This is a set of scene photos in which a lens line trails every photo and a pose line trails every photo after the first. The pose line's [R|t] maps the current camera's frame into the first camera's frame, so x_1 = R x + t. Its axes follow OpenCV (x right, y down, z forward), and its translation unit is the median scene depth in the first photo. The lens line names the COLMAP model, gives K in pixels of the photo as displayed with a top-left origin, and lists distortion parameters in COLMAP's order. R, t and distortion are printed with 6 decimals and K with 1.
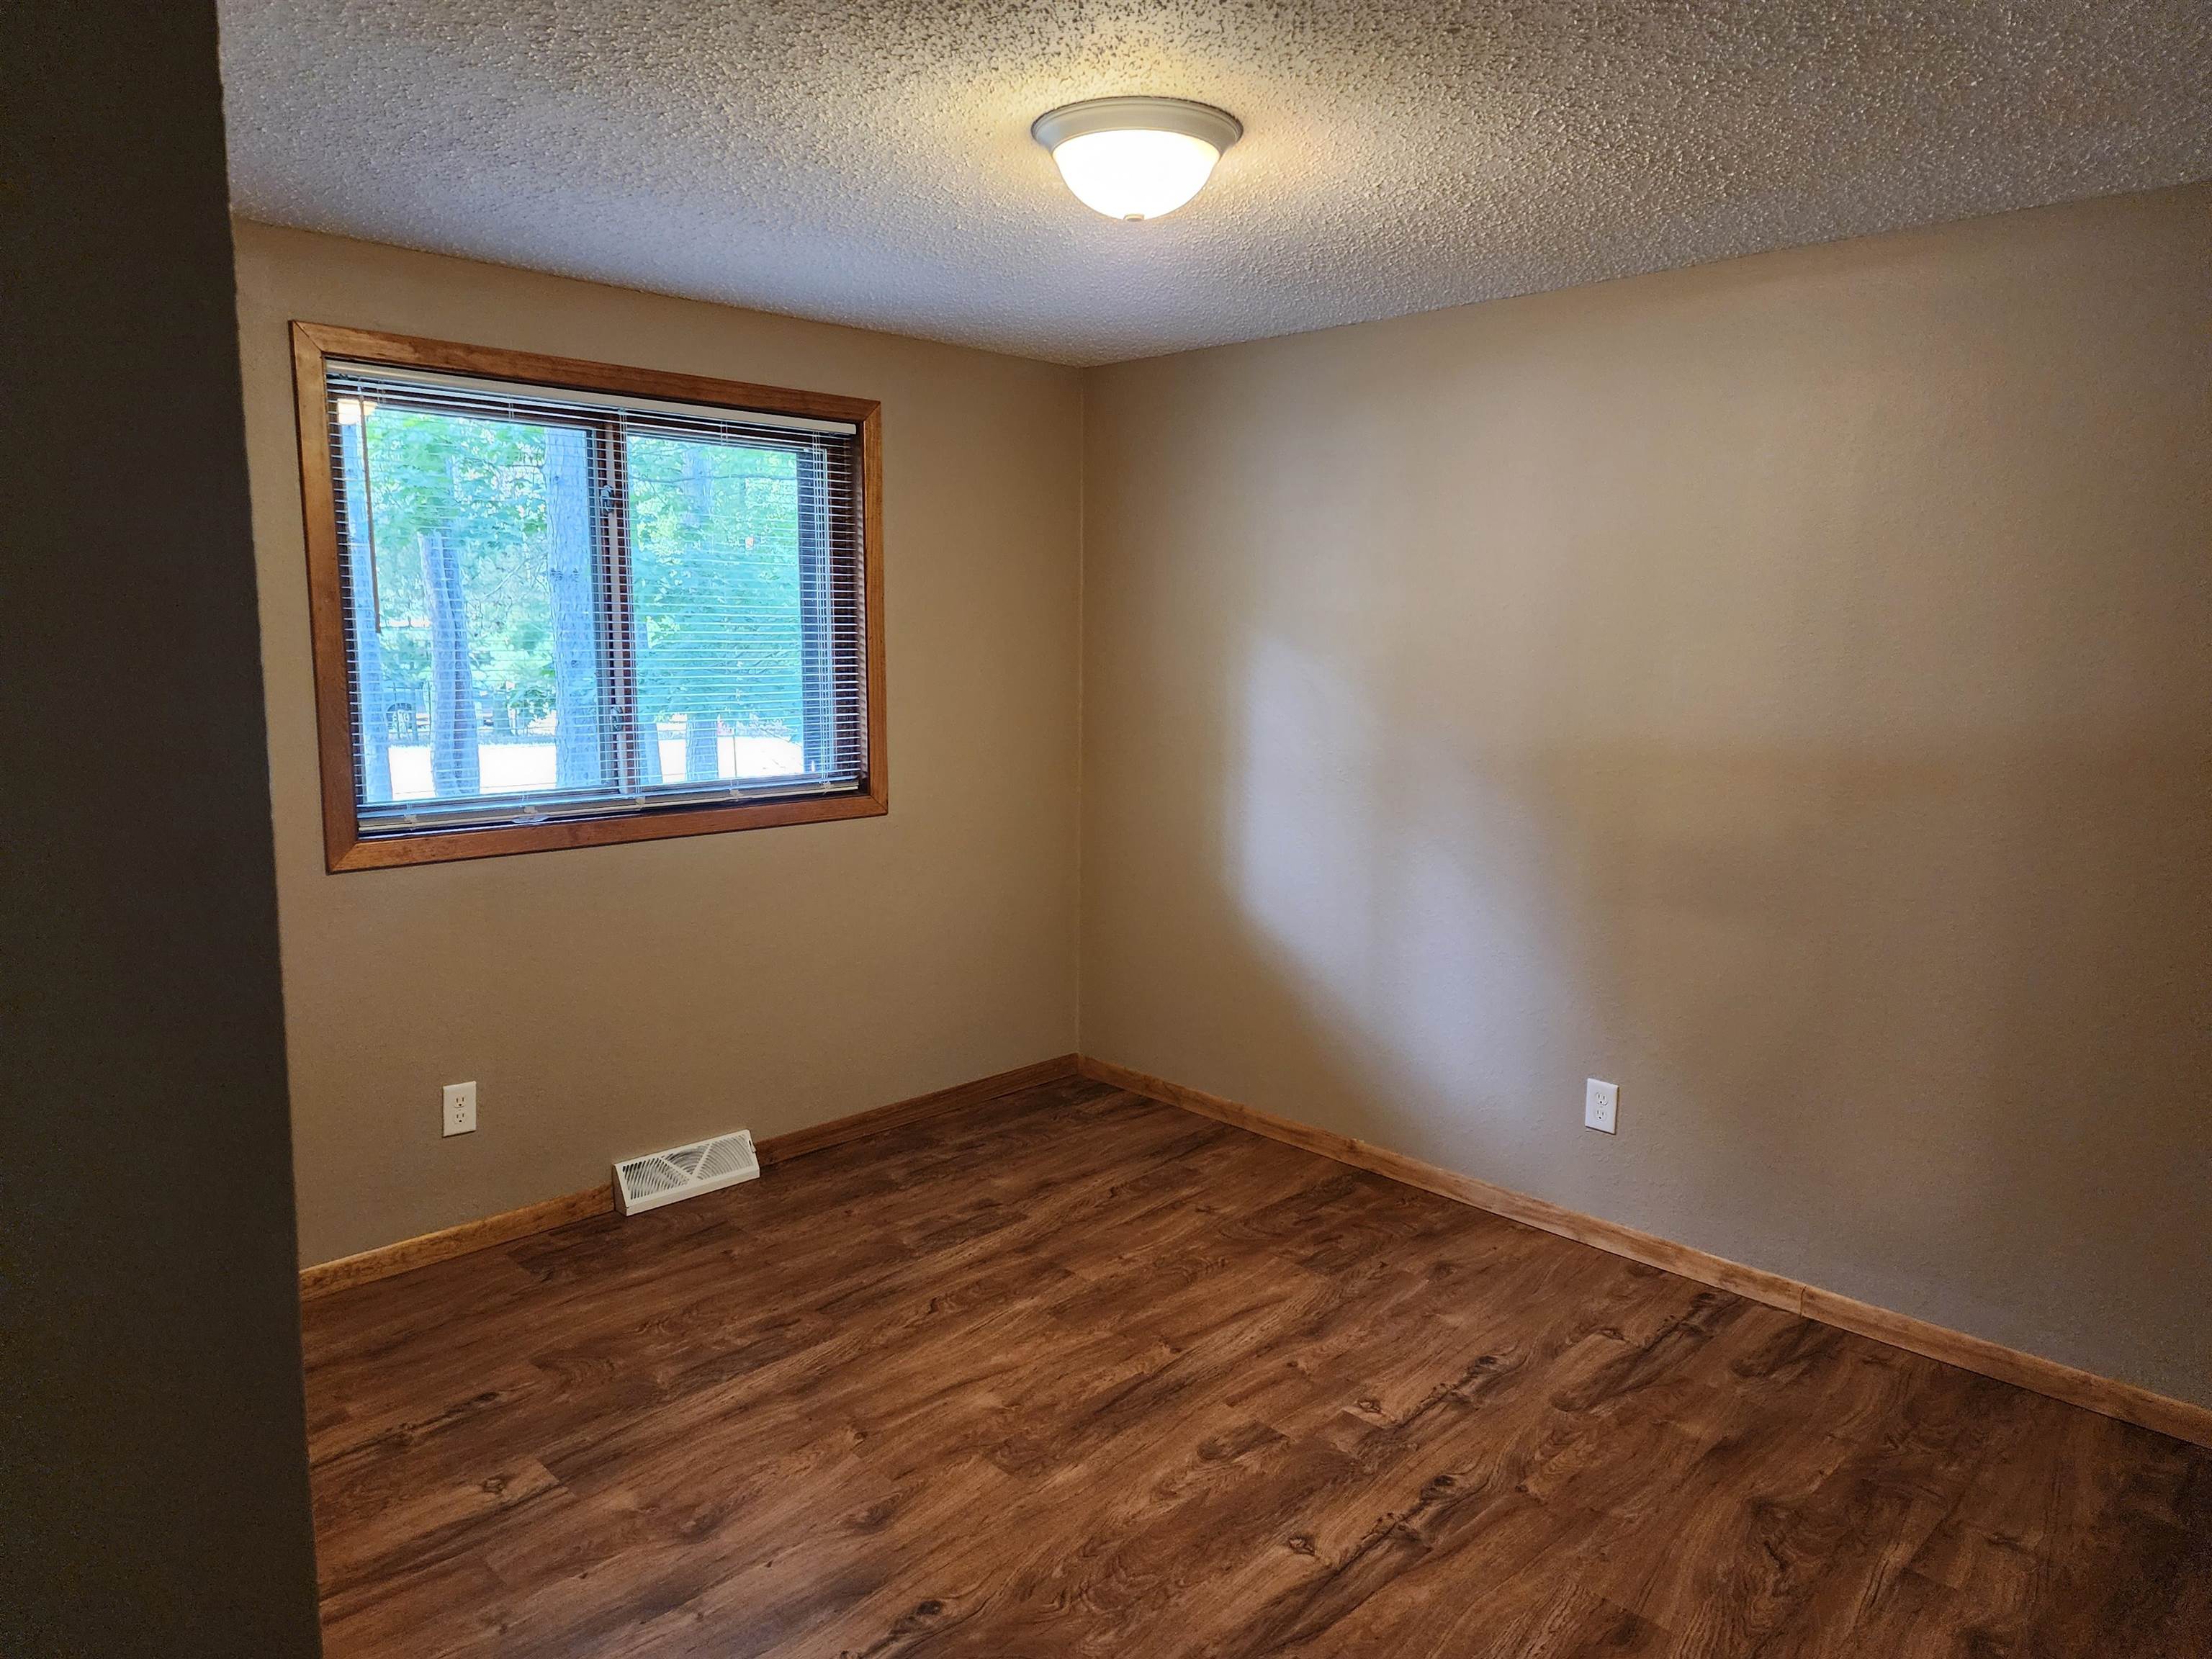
lens RADIAL K [[1479.3, 0, 1109.9], [0, 1479.3, 794.5], [0, 0, 1]] dist [0.104375, -0.085456]
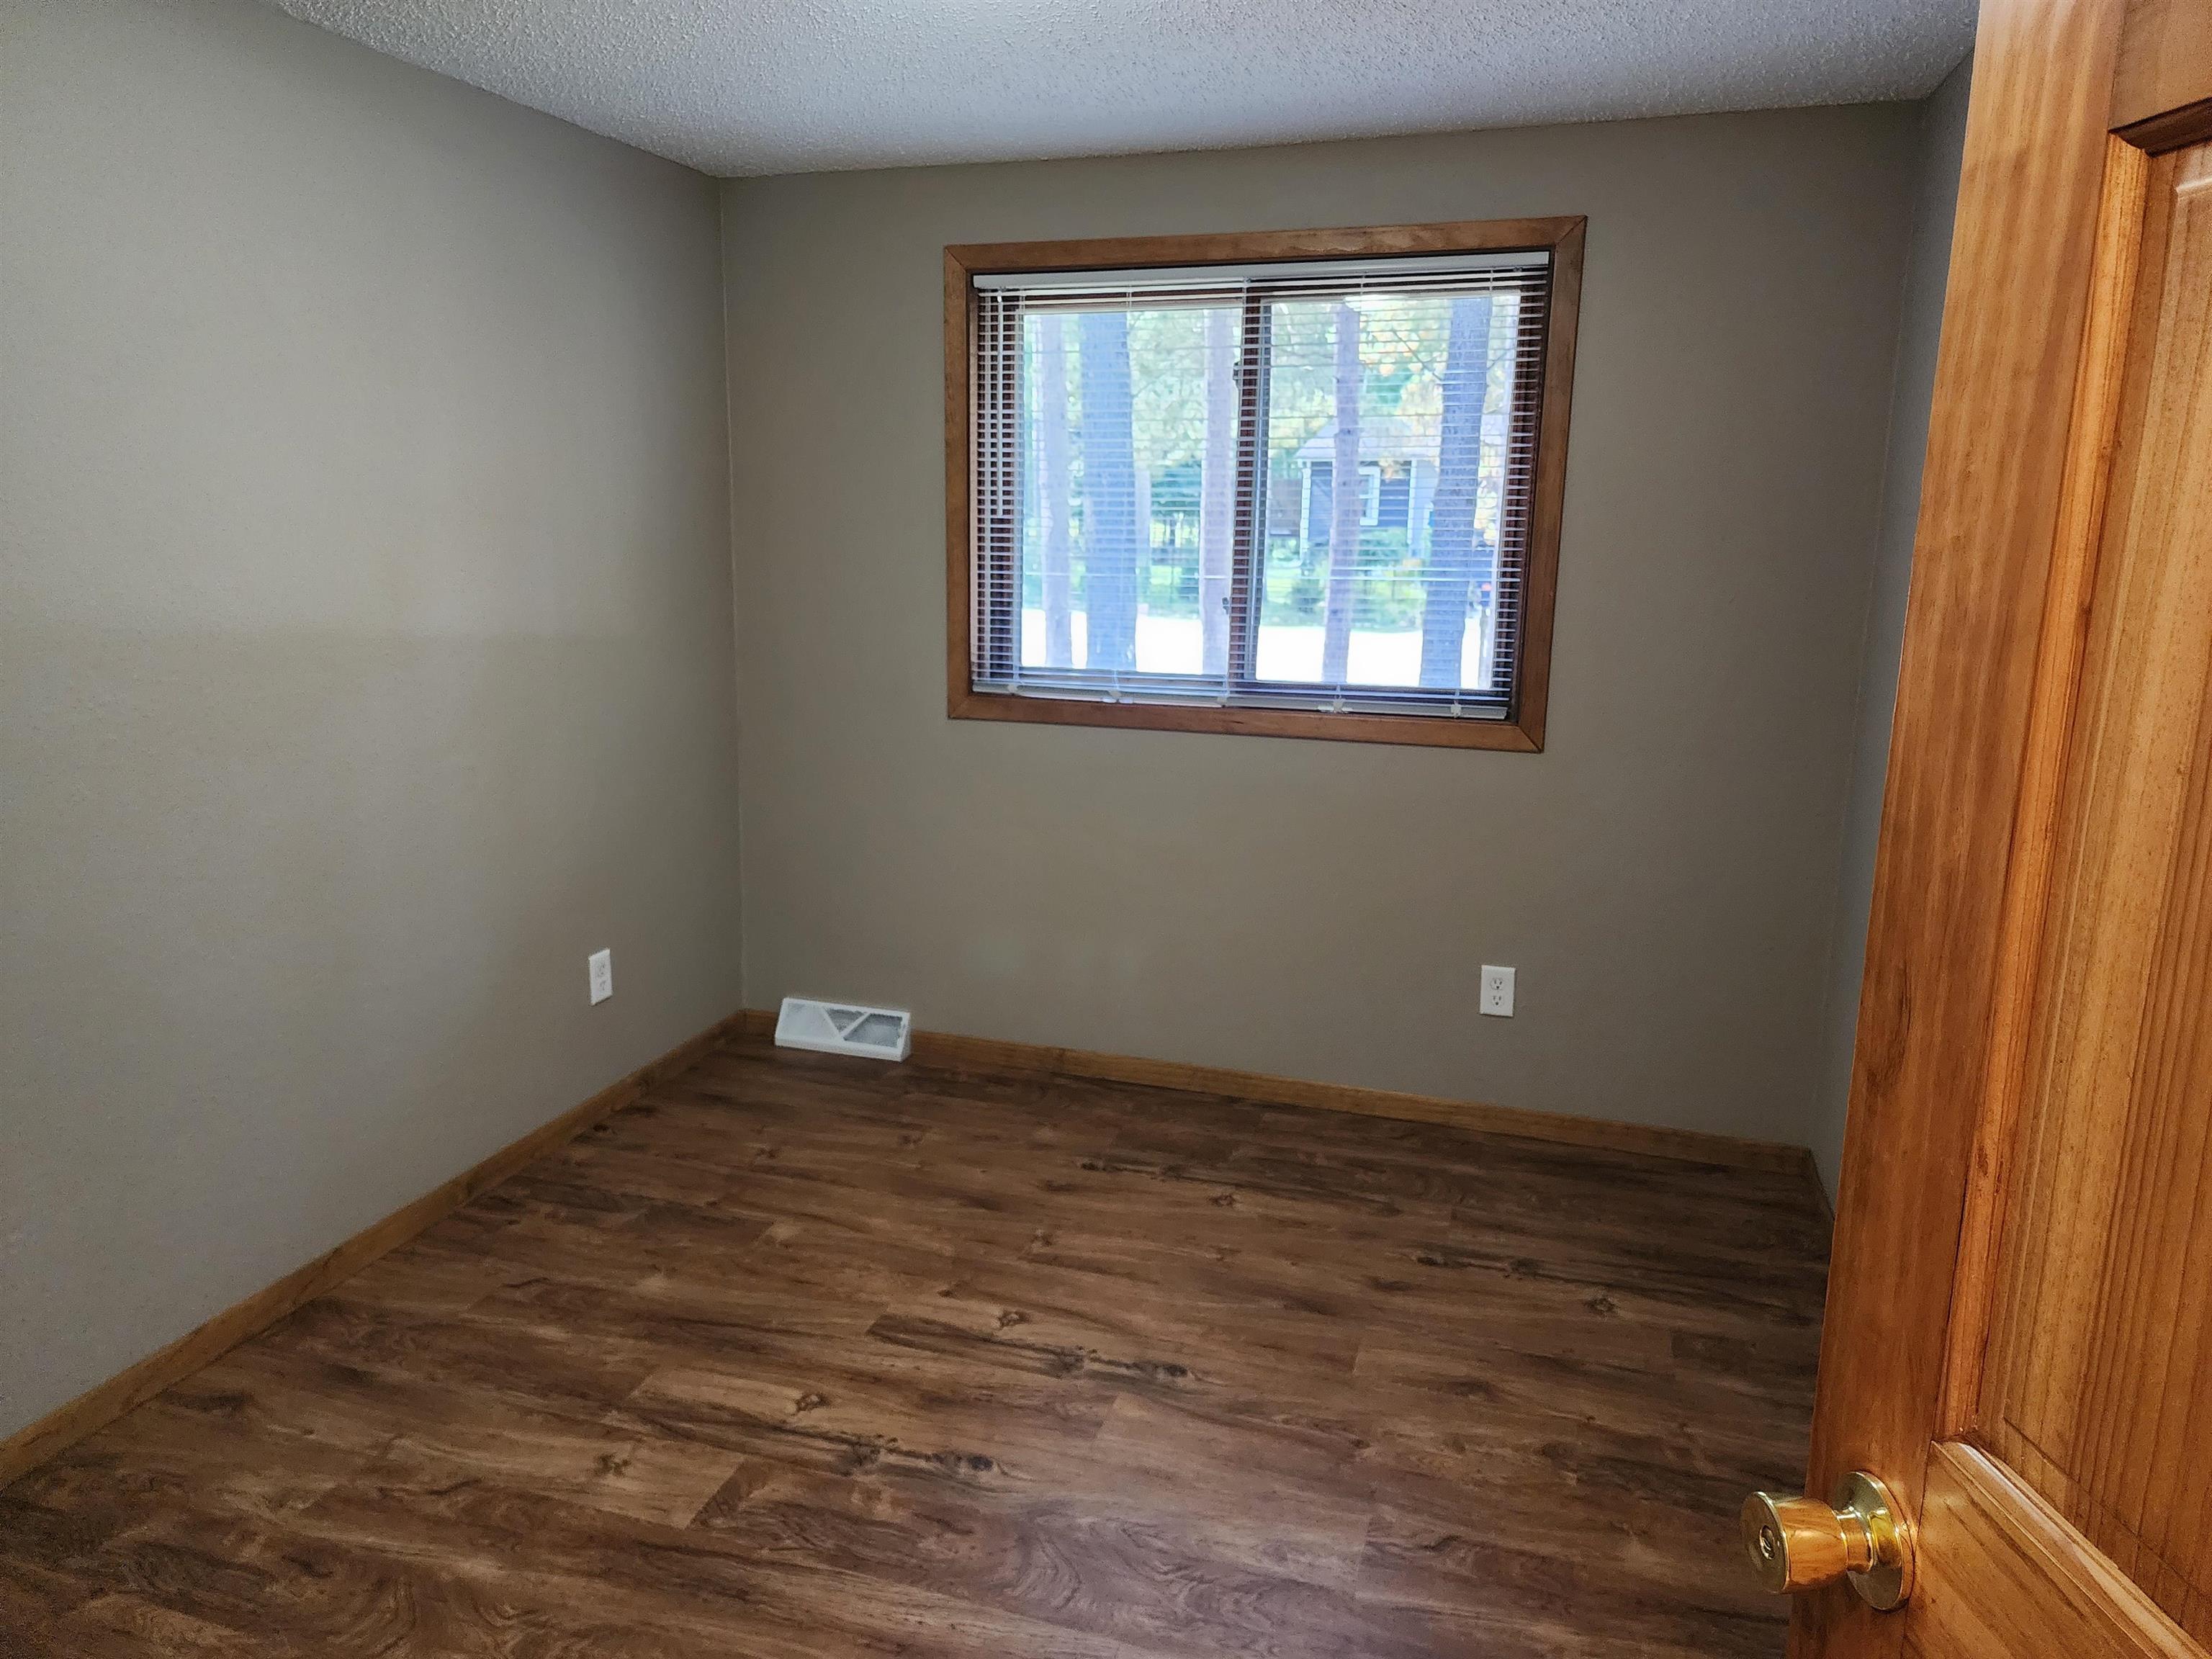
lens RADIAL K [[1460.5, 0, 1104.5], [0, 1460.5, 789.2], [0, 0, 1]] dist [-0.001942, -0.000349]
pose [[0.445437, 0.171758, -0.878684, 0.483544], [-0.108203, 0.984560, 0.137602, -0.054984], [0.888751, 0.033783, 0.457144, 0.491820]]
